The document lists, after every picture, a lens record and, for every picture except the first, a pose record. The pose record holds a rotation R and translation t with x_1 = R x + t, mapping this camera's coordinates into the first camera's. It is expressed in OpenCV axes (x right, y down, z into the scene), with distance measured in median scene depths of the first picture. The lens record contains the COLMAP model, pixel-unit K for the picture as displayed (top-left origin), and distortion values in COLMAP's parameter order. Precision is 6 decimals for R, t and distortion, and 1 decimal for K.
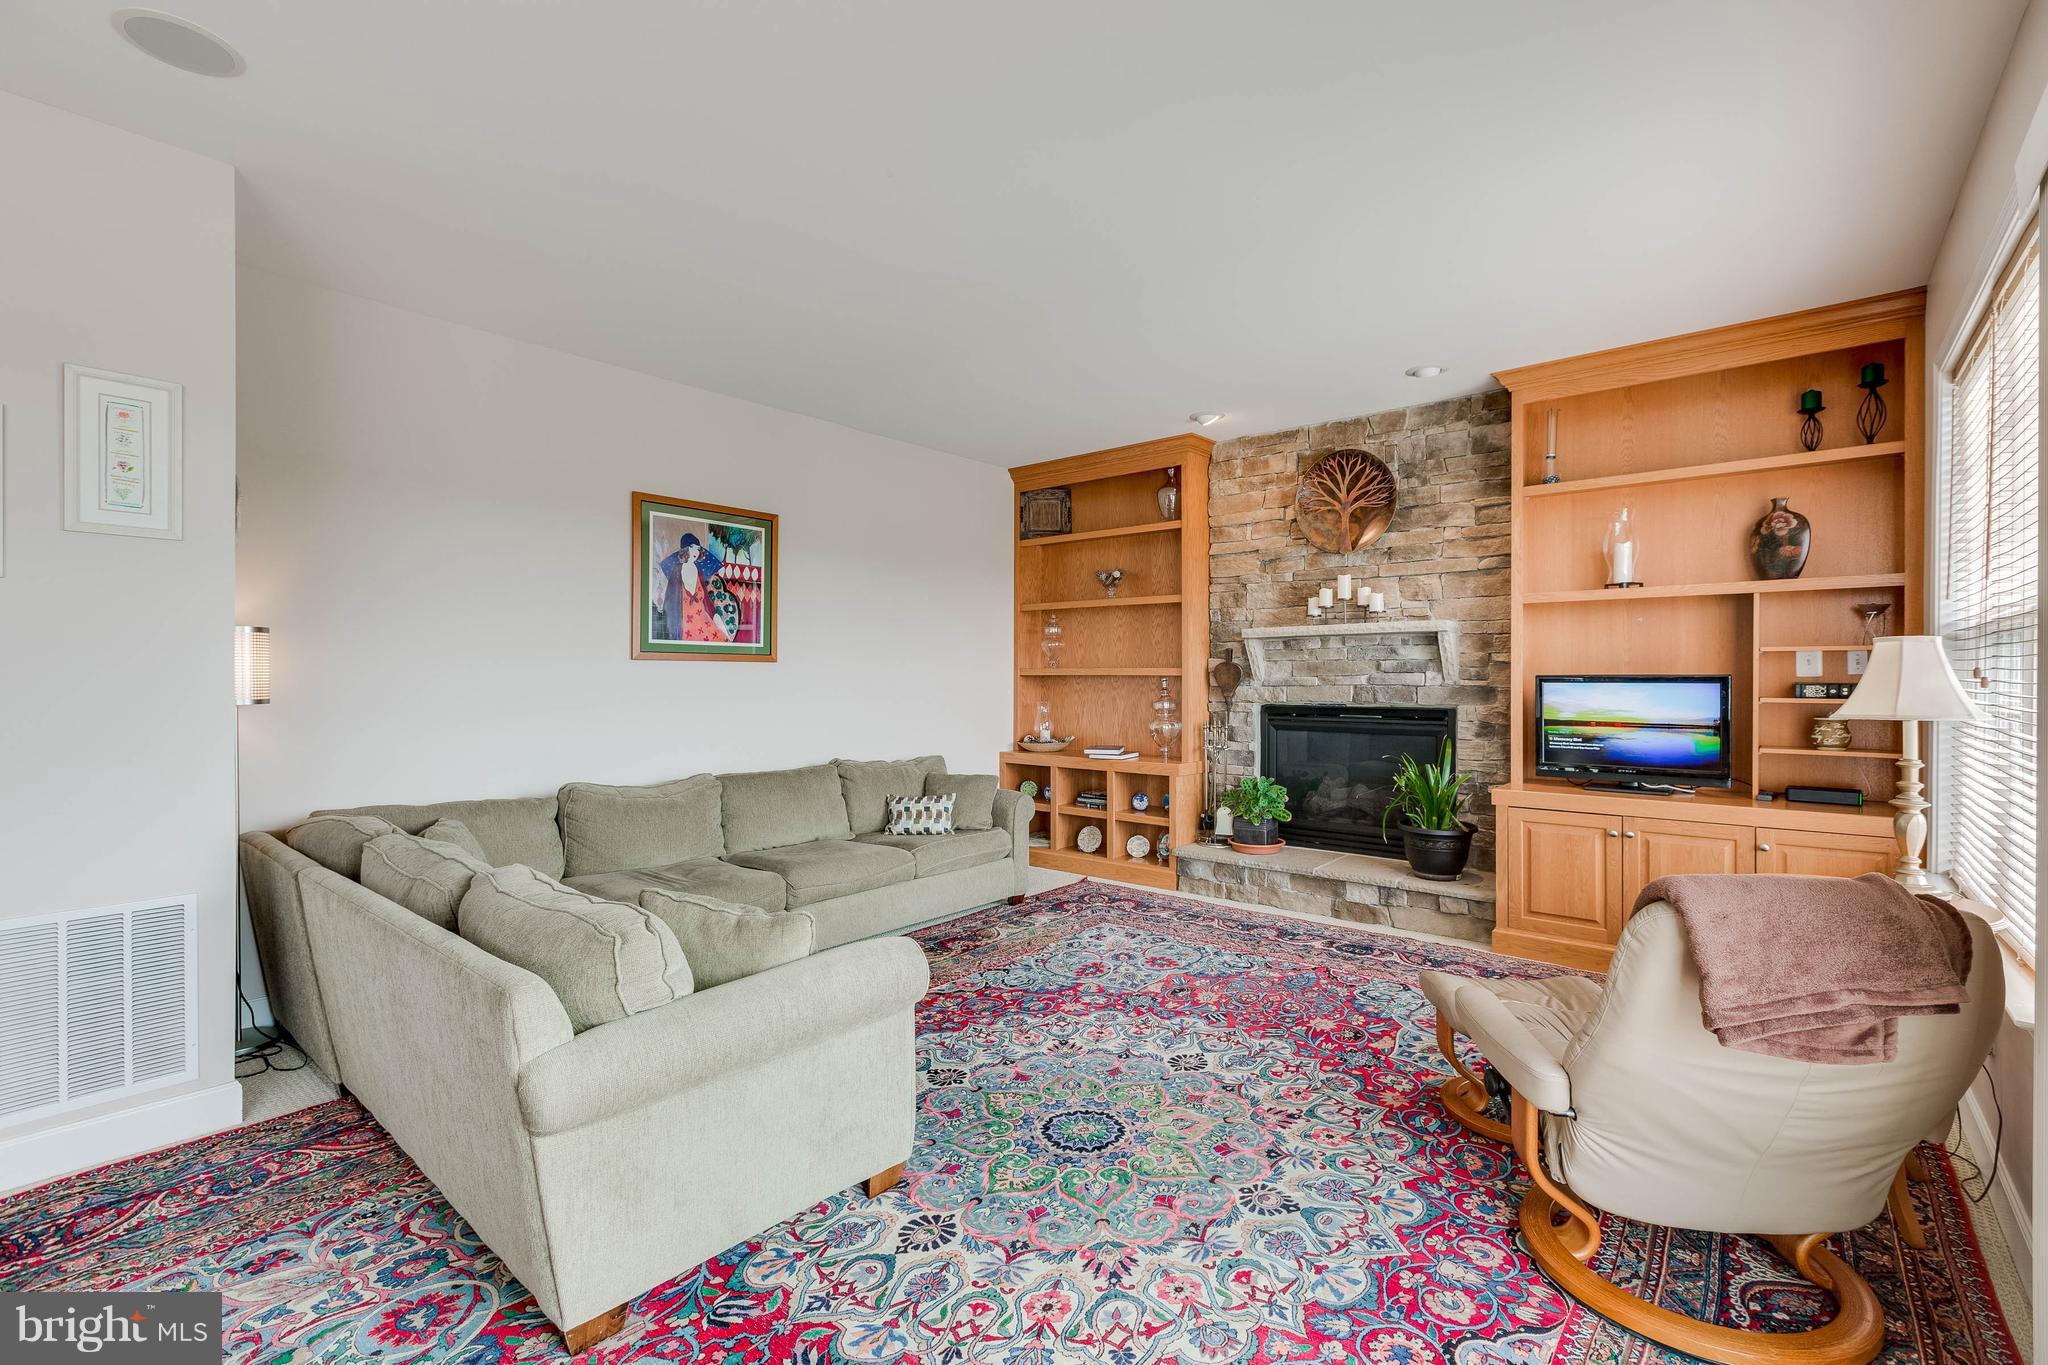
lens RADIAL K [[895.0, 0, 1023.5], [0, 895.0, 678.0], [0, 0, 1]] dist [0.004768, 0.000408]
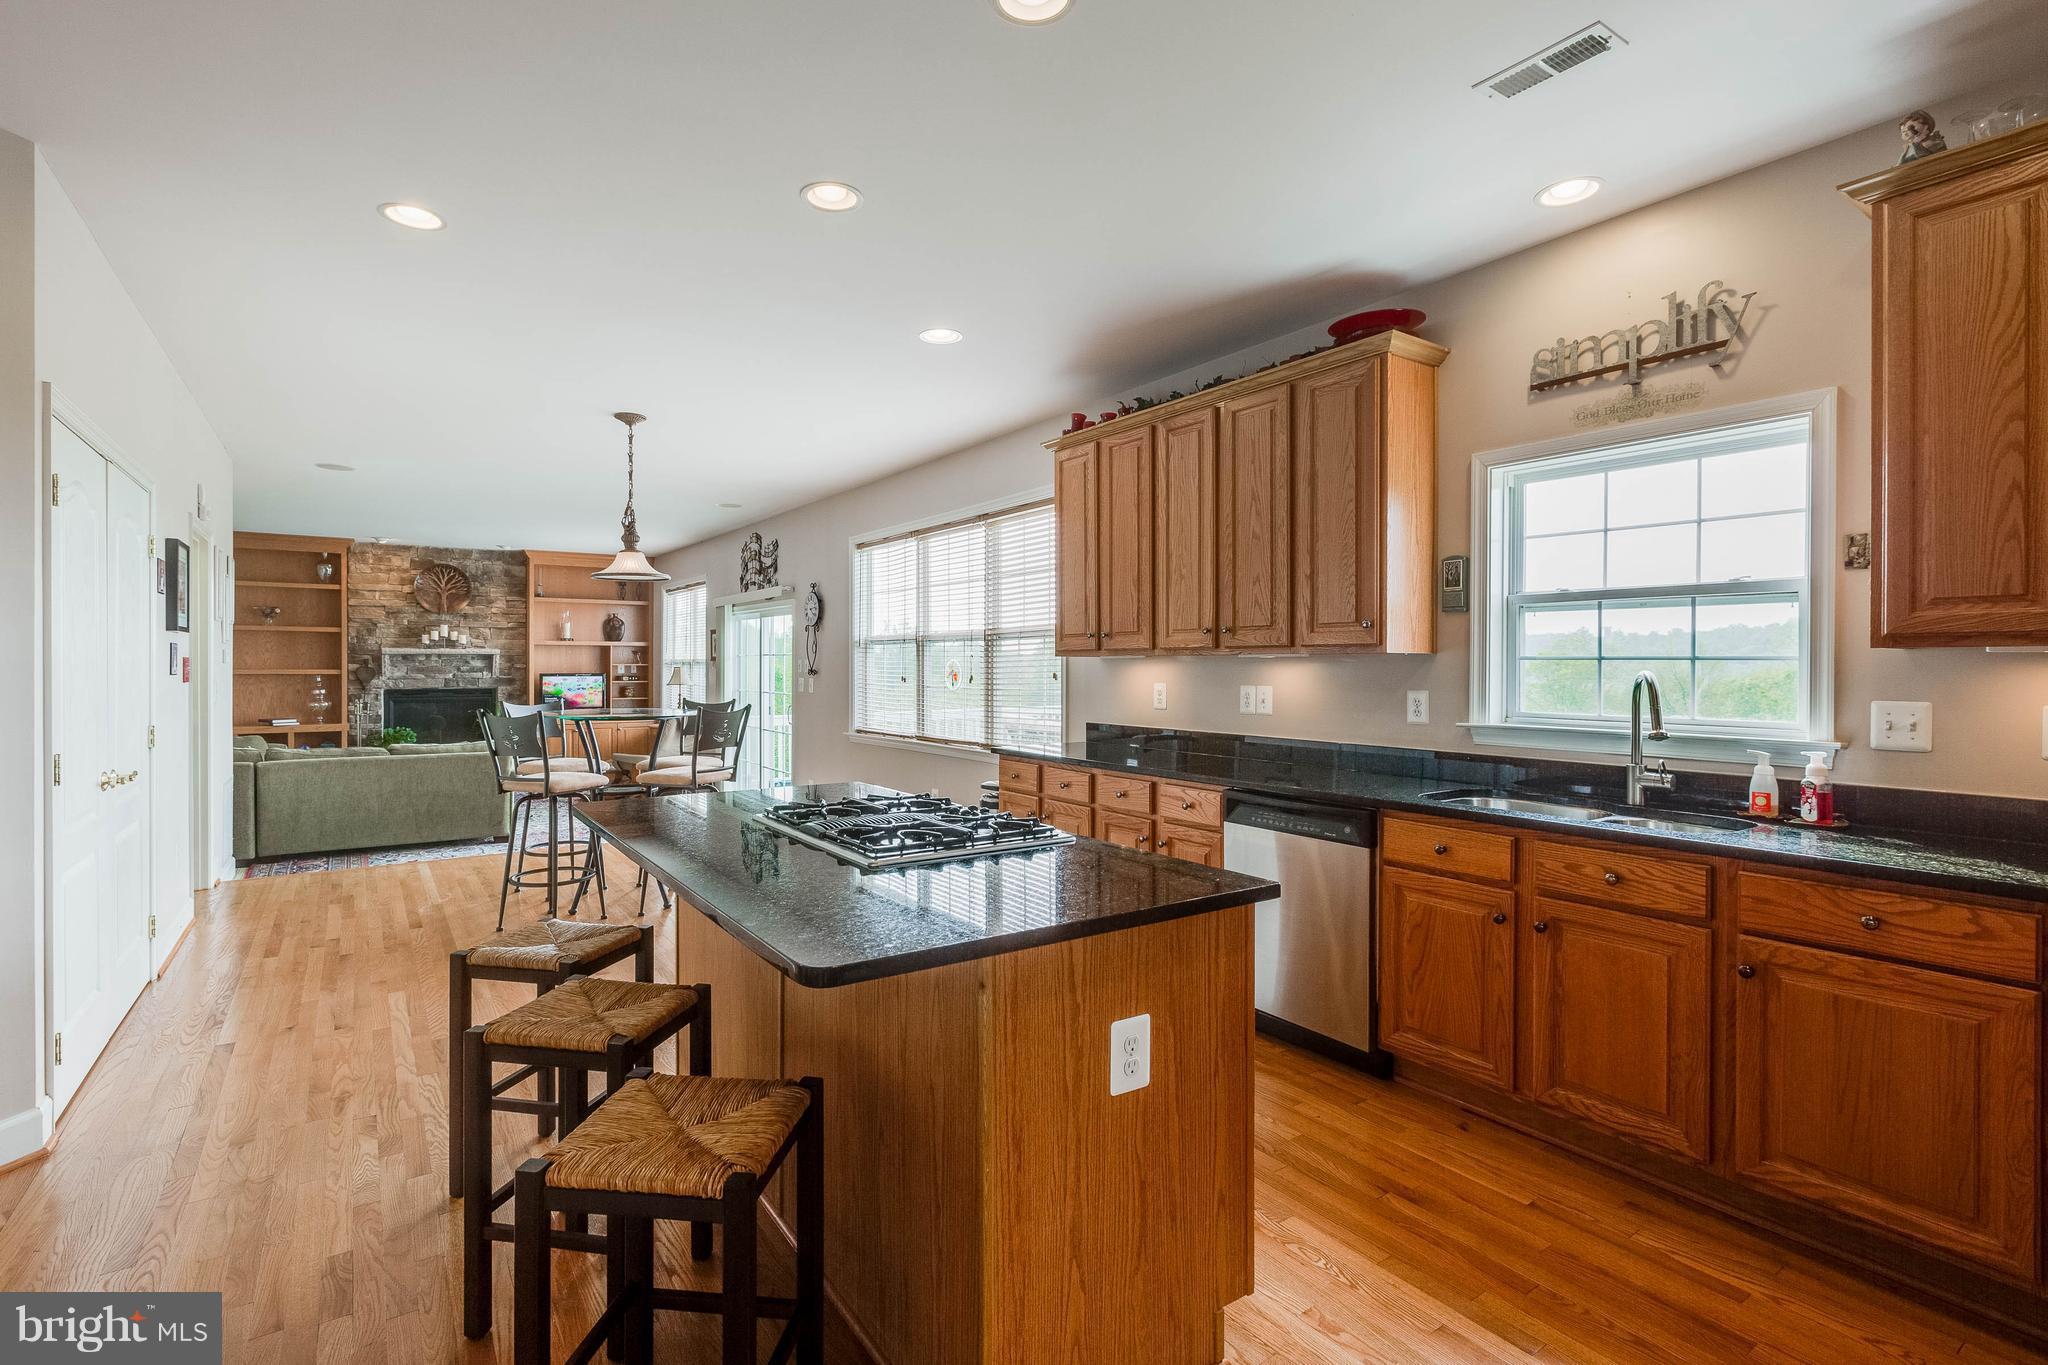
lens RADIAL K [[940.2, 0, 1018.3], [0, 940.2, 664.8], [0, 0, 1]] dist [0.002942, 0.000317]
pose [[0.248890, 0.000814, 0.968531, -1.413351], [-0.003607, 0.999993, 0.000086, -0.028719], [-0.968525, -0.003515, 0.248891, -0.817954]]
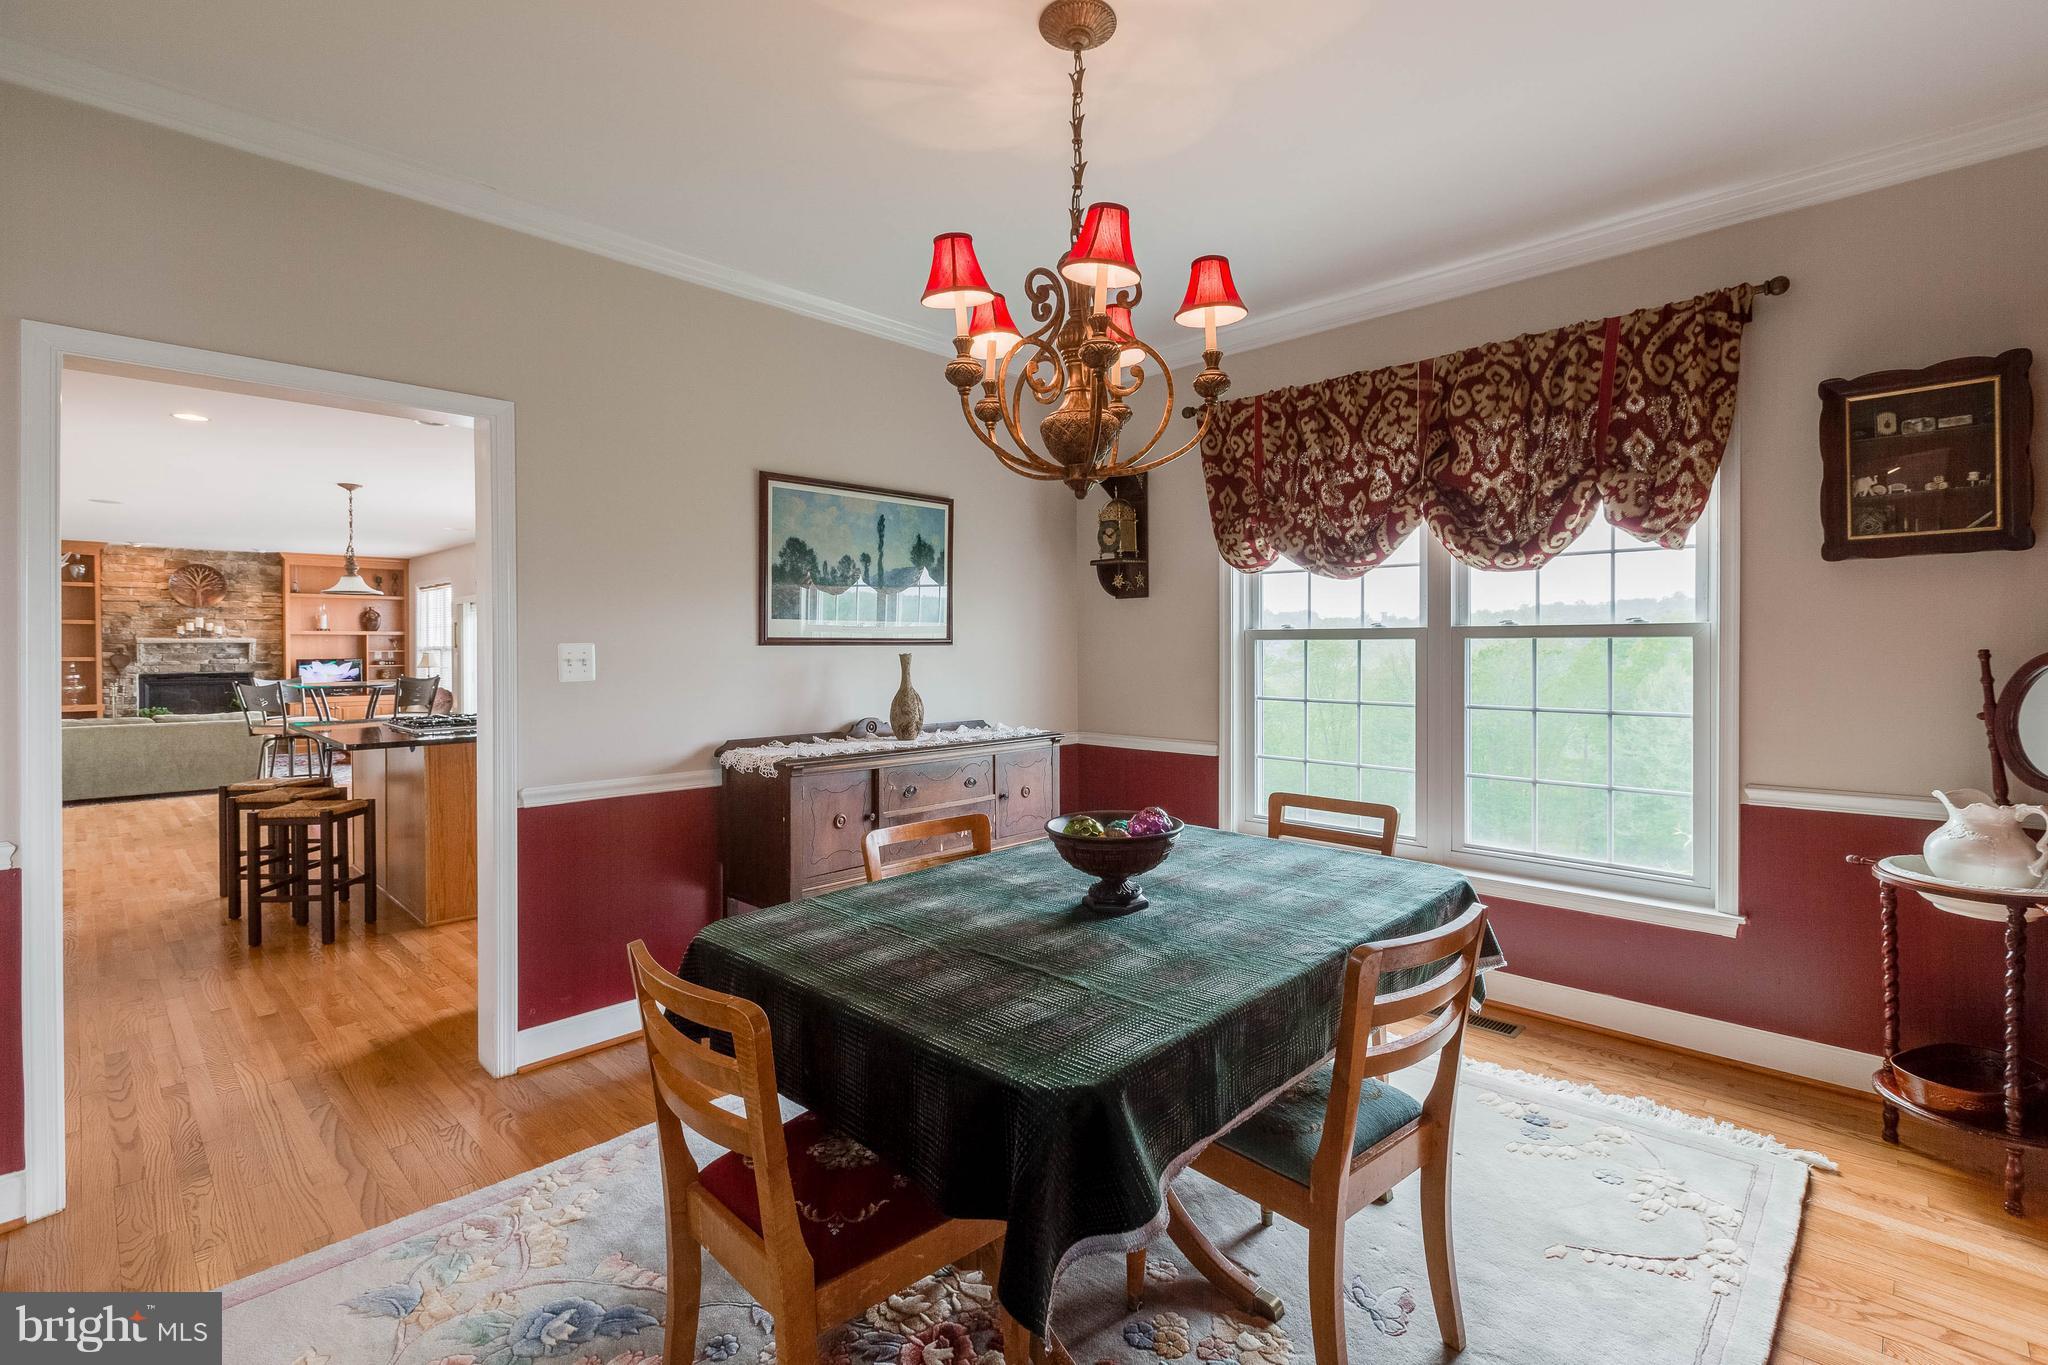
lens RADIAL K [[922.6, 0, 1055.0], [0, 922.6, 653.1], [0, 0, 1]] dist [-0.000071, -0.000712]
pose [[0.046005, -0.005762, 0.998925, -1.966643], [0.001293, 0.999983, 0.005709, -0.032436], [-0.998940, 0.001029, 0.046012, -1.360694]]
